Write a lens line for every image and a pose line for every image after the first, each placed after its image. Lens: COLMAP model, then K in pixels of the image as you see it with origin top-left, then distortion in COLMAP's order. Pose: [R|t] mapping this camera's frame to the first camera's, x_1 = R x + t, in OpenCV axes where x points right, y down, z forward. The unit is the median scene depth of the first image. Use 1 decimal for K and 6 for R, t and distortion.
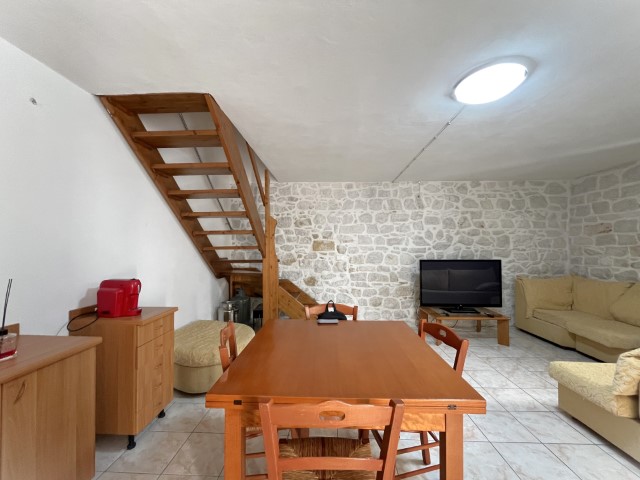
lens RADIAL K [[260.0, 0, 319.8], [0, 260.0, 241.8], [0, 0, 1]] dist [-0.001801, 0.000227]
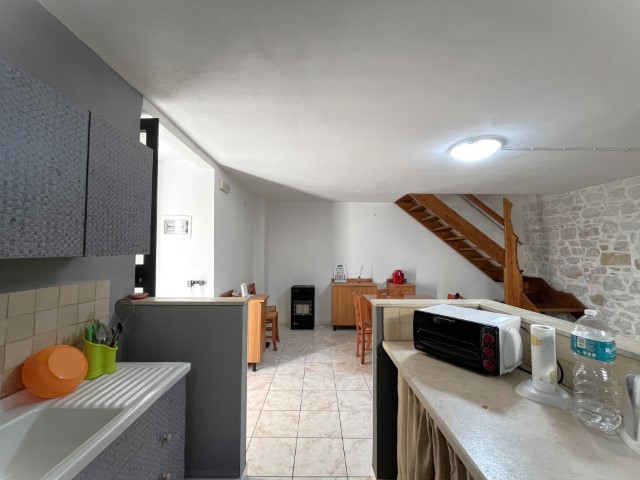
lens RADIAL K [[260.0, 0, 319.8], [0, 260.0, 241.8], [0, 0, 1]] dist [-0.001801, 0.000227]
pose [[0.055657, -0.040784, -0.997617, 0.787326], [0.013715, 0.999102, -0.040080, -0.019513], [0.998356, -0.011452, 0.056166, 0.024537]]
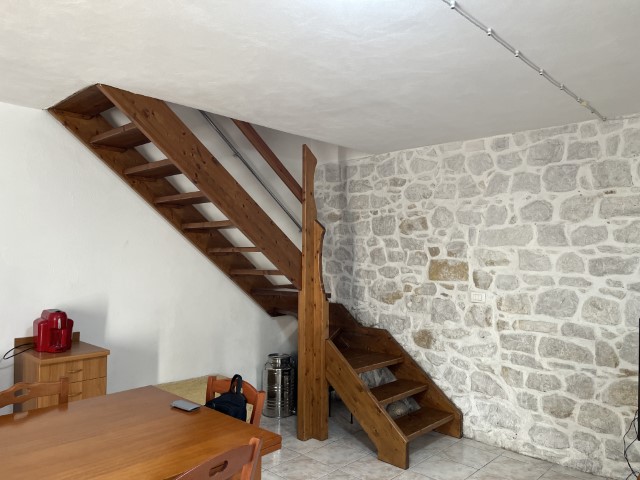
lens RADIAL K [[484.6, 0, 322.7], [0, 484.6, 241.7], [0, 0, 1]] dist [0.093560, -0.131204]
pose [[0.760018, -0.005008, -0.649882, 0.444102], [0.000326, 0.999973, -0.007324, -0.033470], [0.649902, 0.005354, 0.759999, 0.131644]]
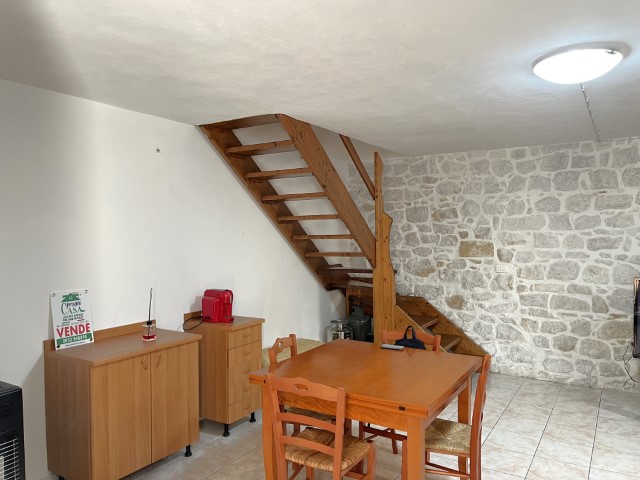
lens RADIAL K [[484.6, 0, 322.7], [0, 484.6, 241.7], [0, 0, 1]] dist [0.093560, -0.131204]
pose [[0.873185, 0.004137, -0.487371, 0.278051], [0.016715, 0.999122, 0.038427, -0.057747], [0.487102, -0.041701, 0.872349, -0.258921]]
